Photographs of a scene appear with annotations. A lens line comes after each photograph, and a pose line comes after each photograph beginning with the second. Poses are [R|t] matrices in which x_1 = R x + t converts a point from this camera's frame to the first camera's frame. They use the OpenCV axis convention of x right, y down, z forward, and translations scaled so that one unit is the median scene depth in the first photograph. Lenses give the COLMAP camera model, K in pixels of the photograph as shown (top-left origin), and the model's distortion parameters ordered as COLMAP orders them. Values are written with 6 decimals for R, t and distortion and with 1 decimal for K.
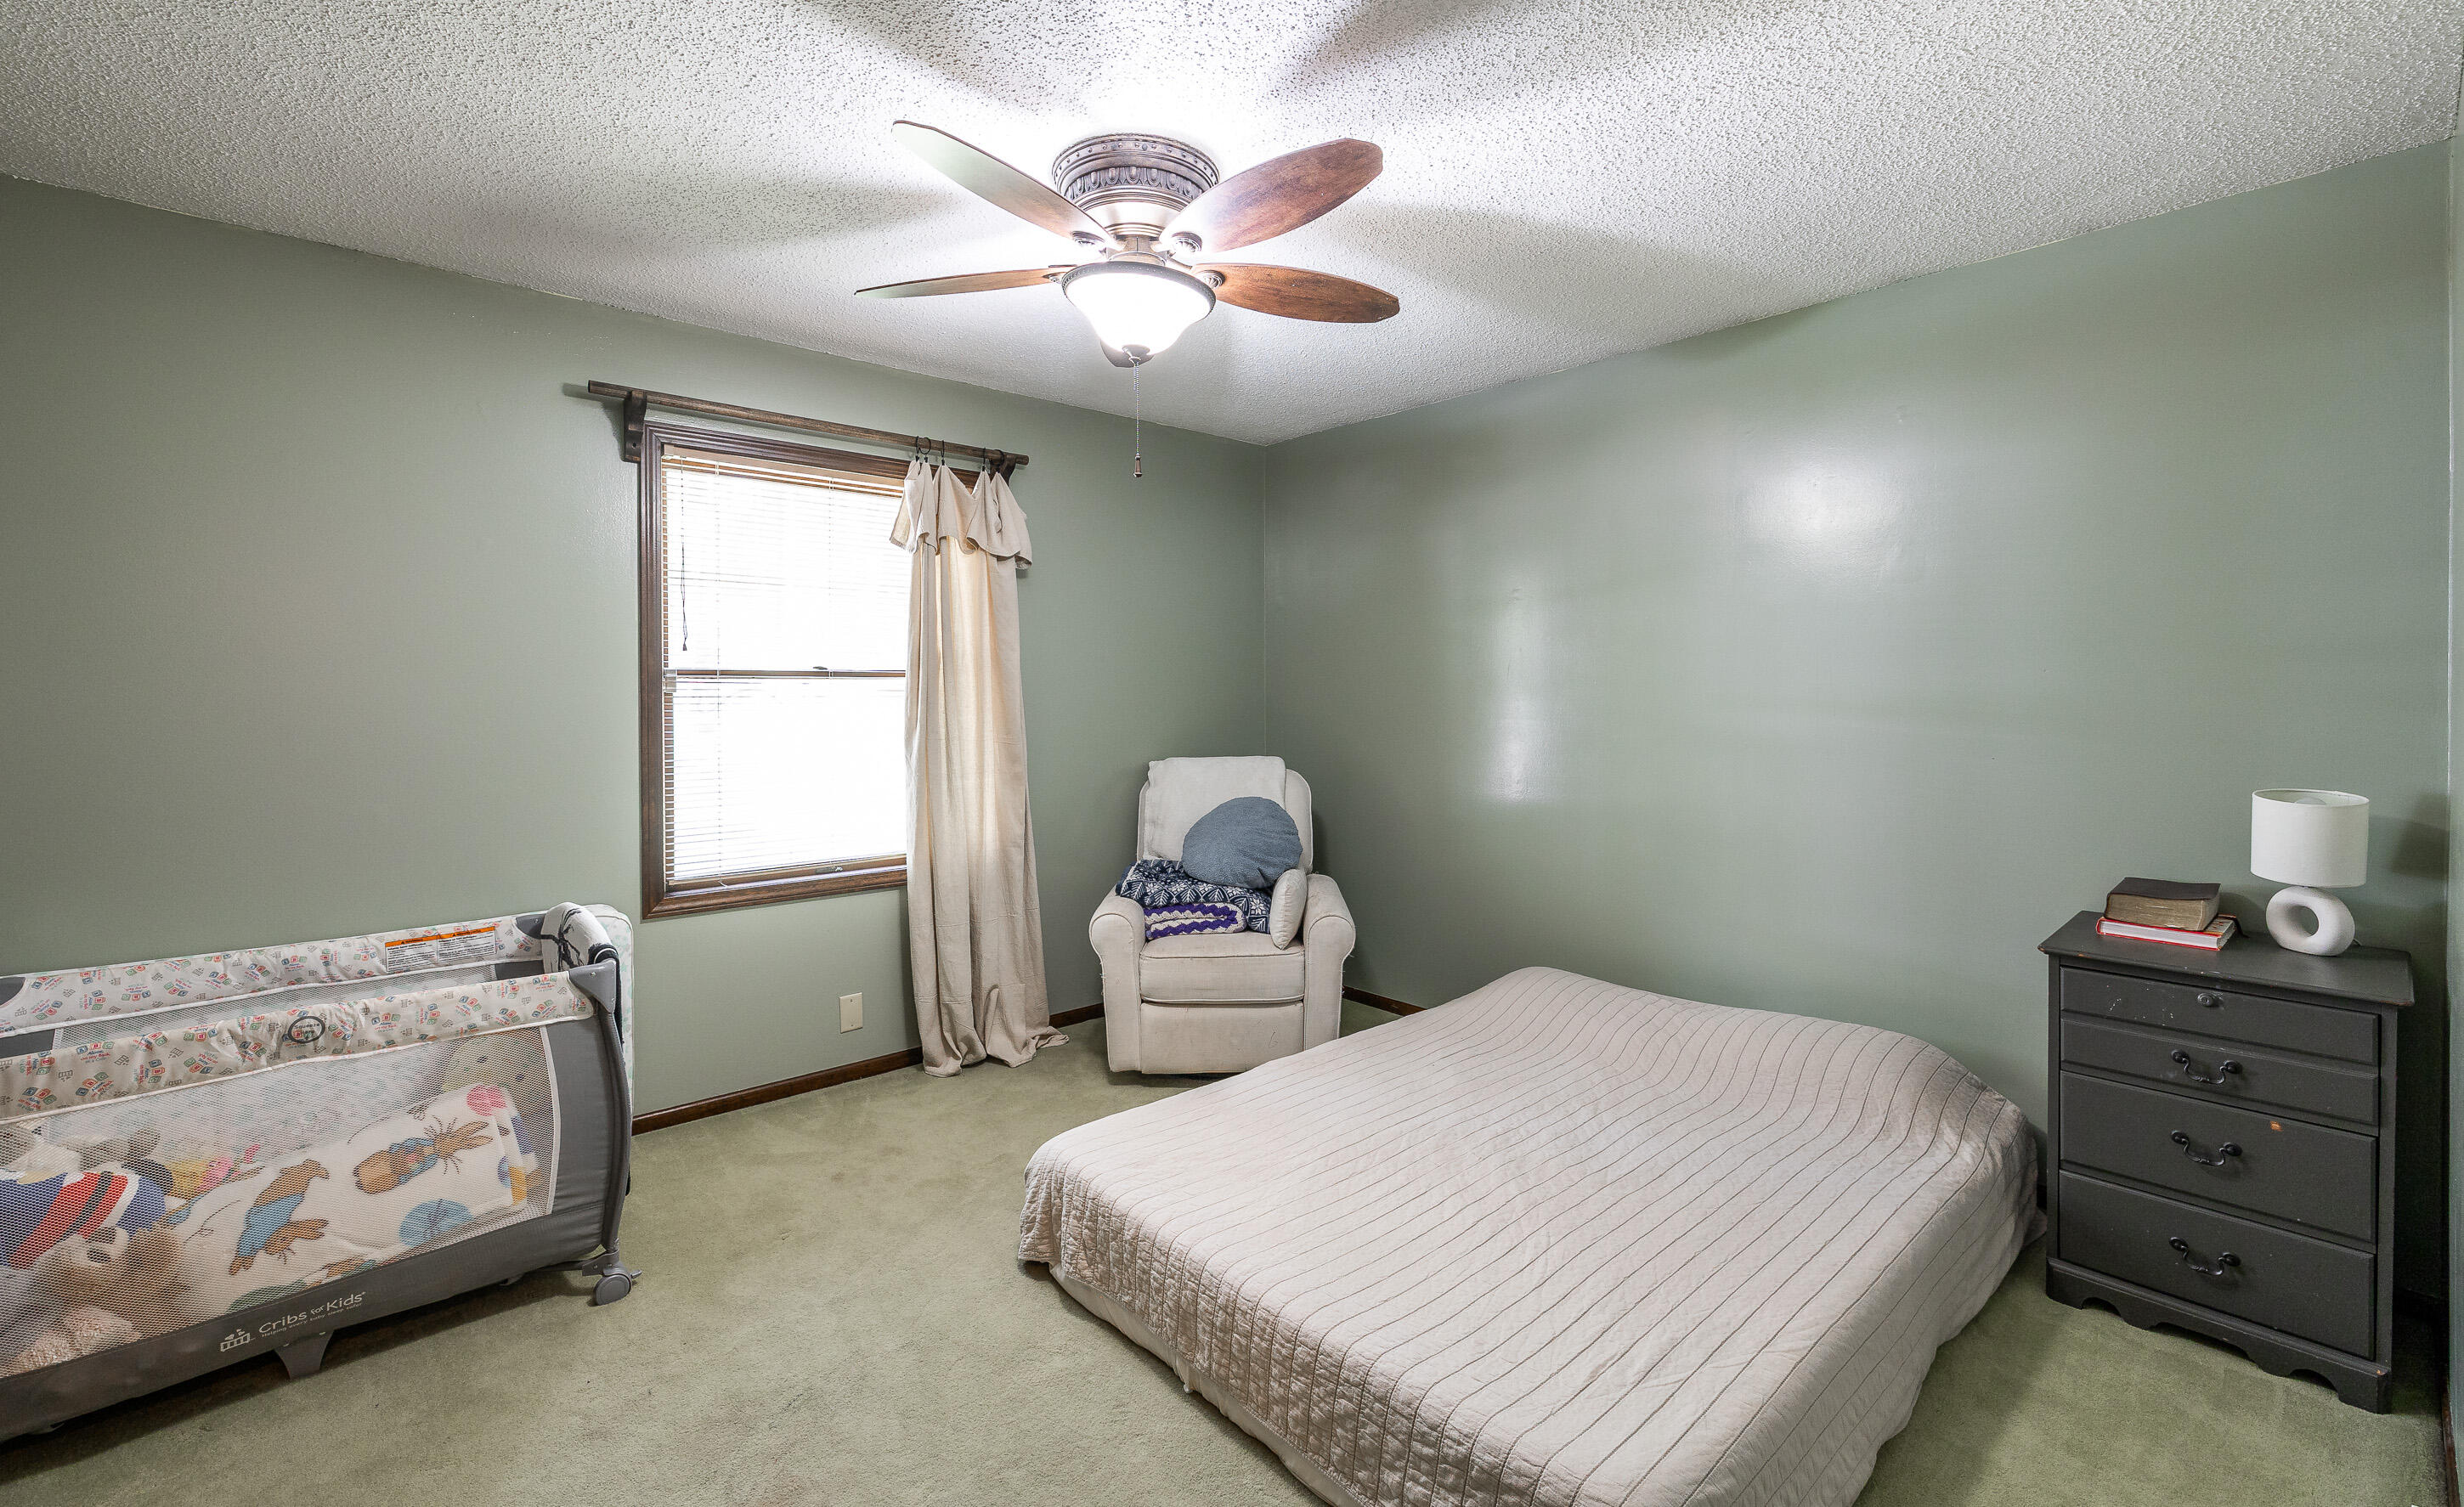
lens RADIAL K [[1027.4, 0, 1232.4], [0, 1027.4, 691.9], [0, 0, 1]] dist [-0.001231, 0.000427]
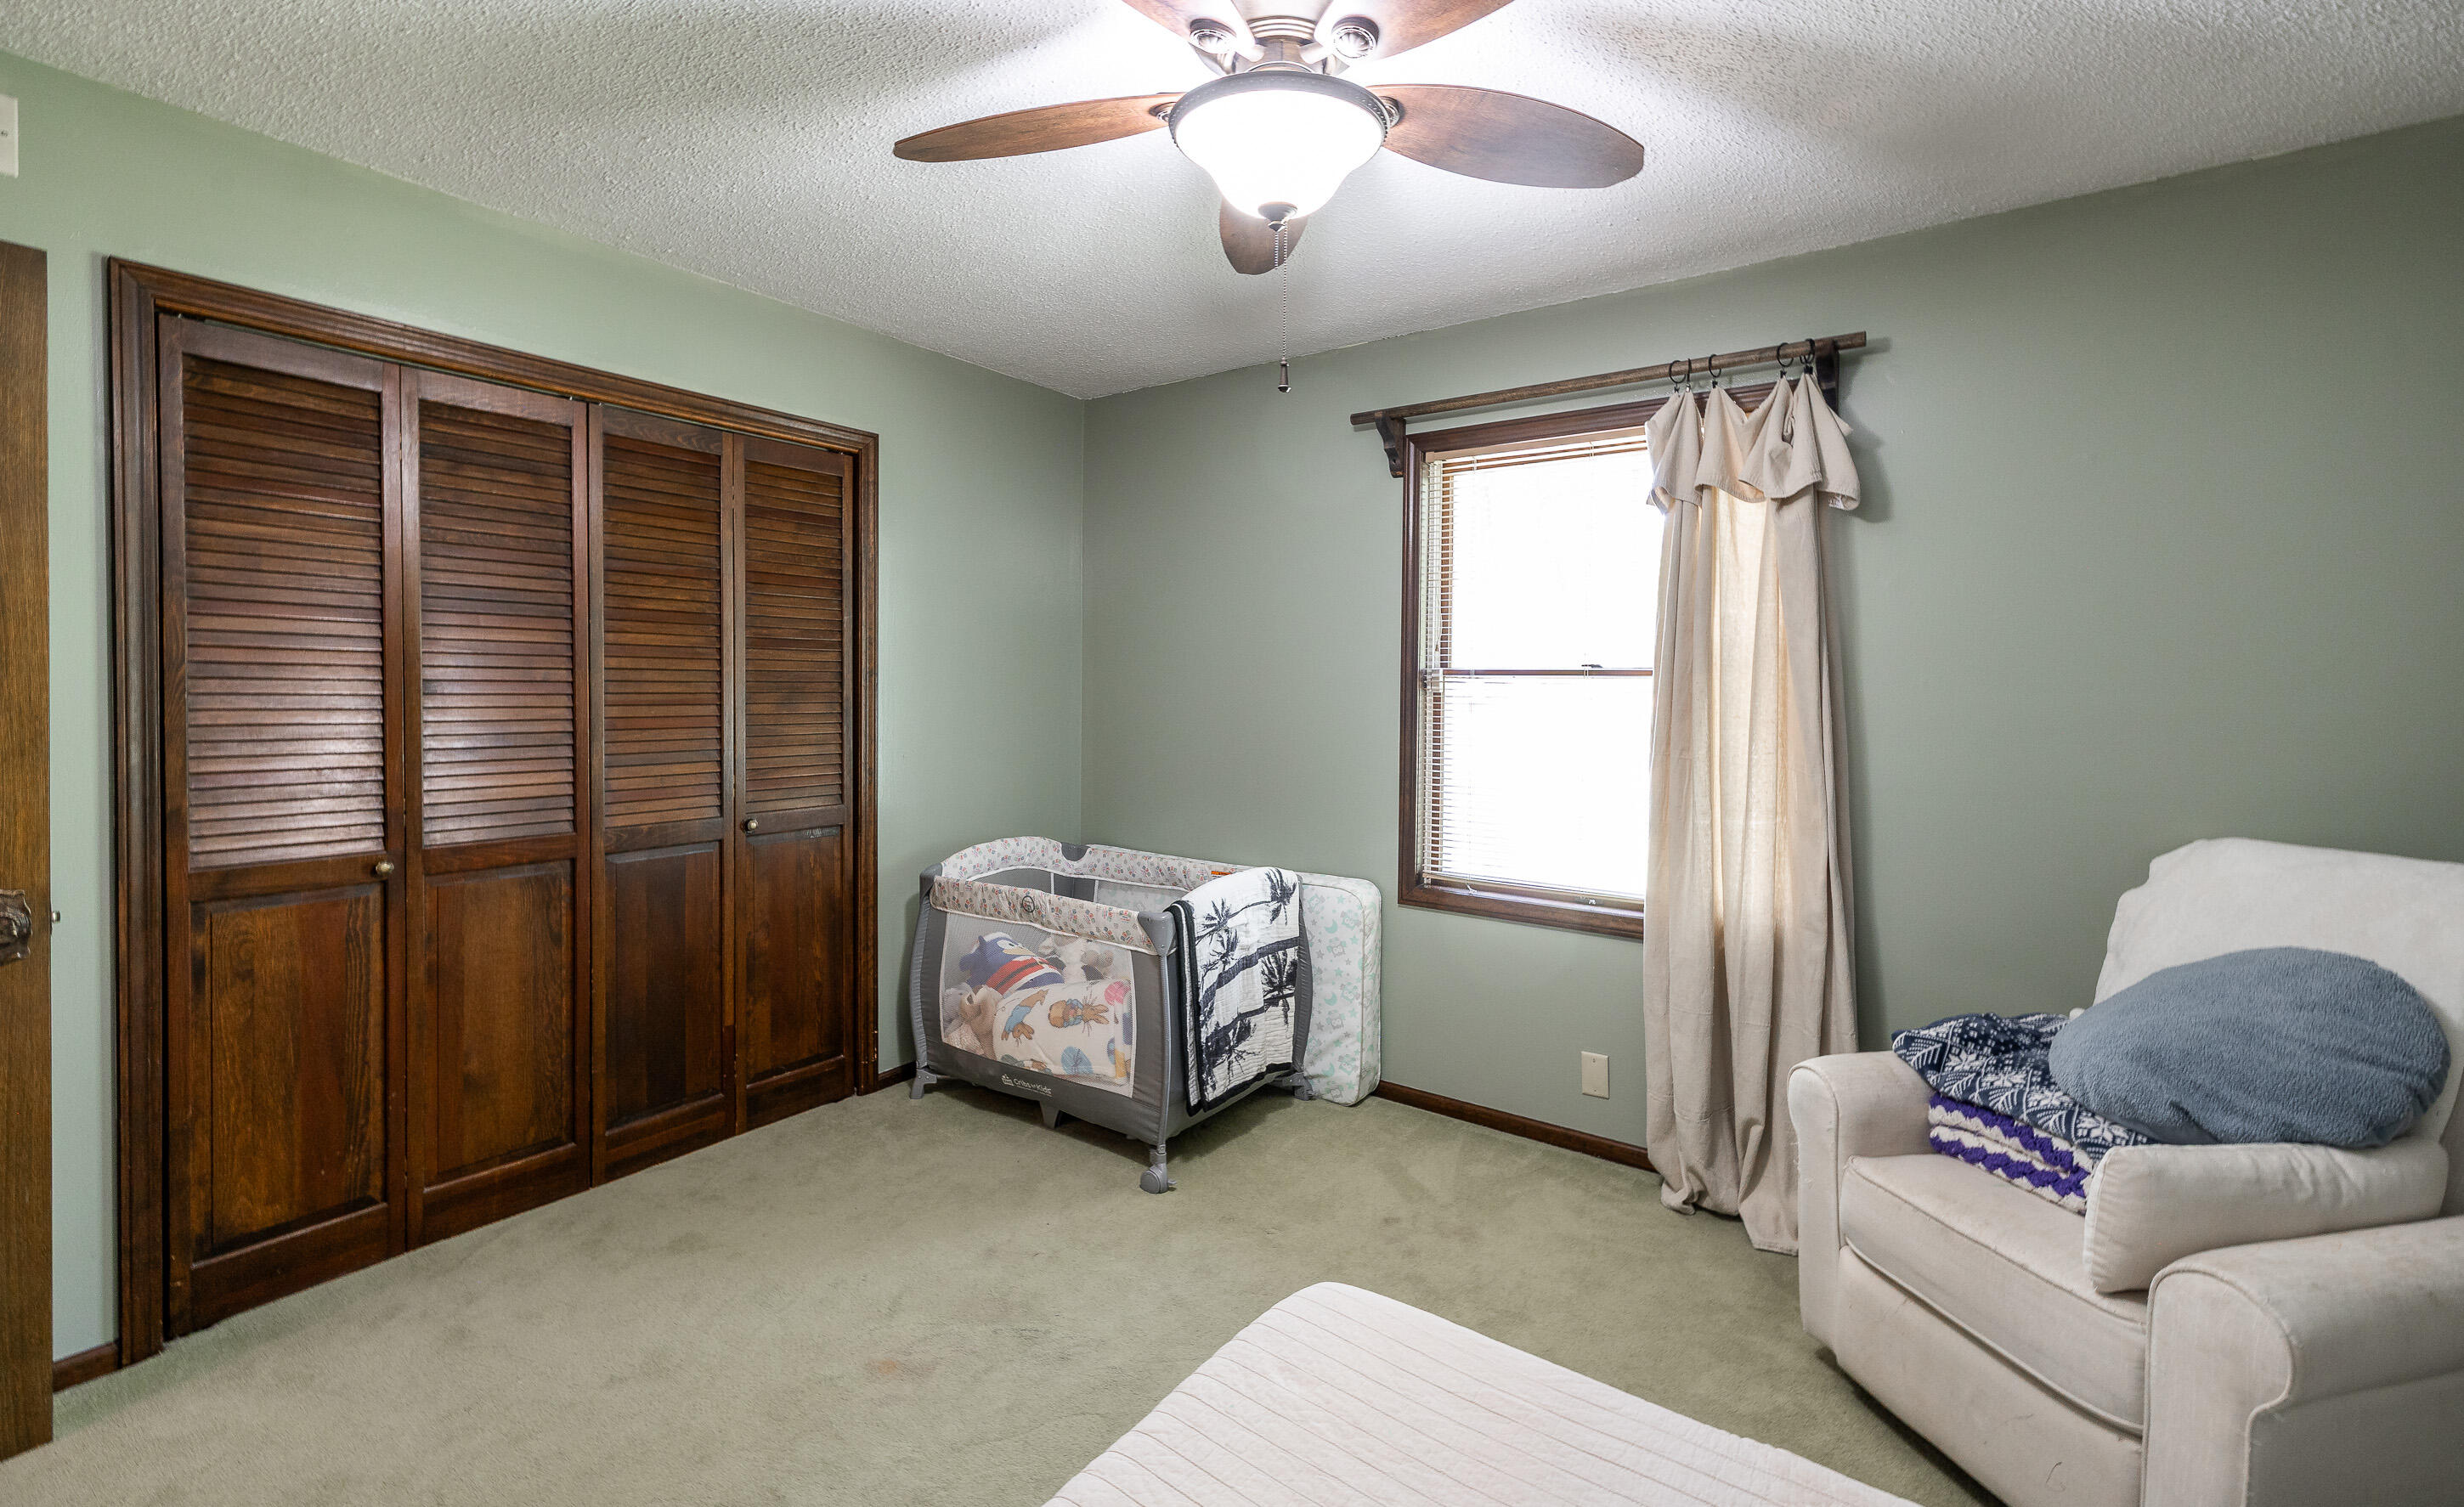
lens RADIAL K [[1027.4, 0, 1232.4], [0, 1027.4, 691.9], [0, 0, 1]] dist [-0.001231, 0.000427]
pose [[0.228203, 0.014325, -0.973508, 0.397334], [-0.010337, 0.999871, 0.012290, -0.009246], [0.973559, 0.007258, 0.228321, 0.545363]]
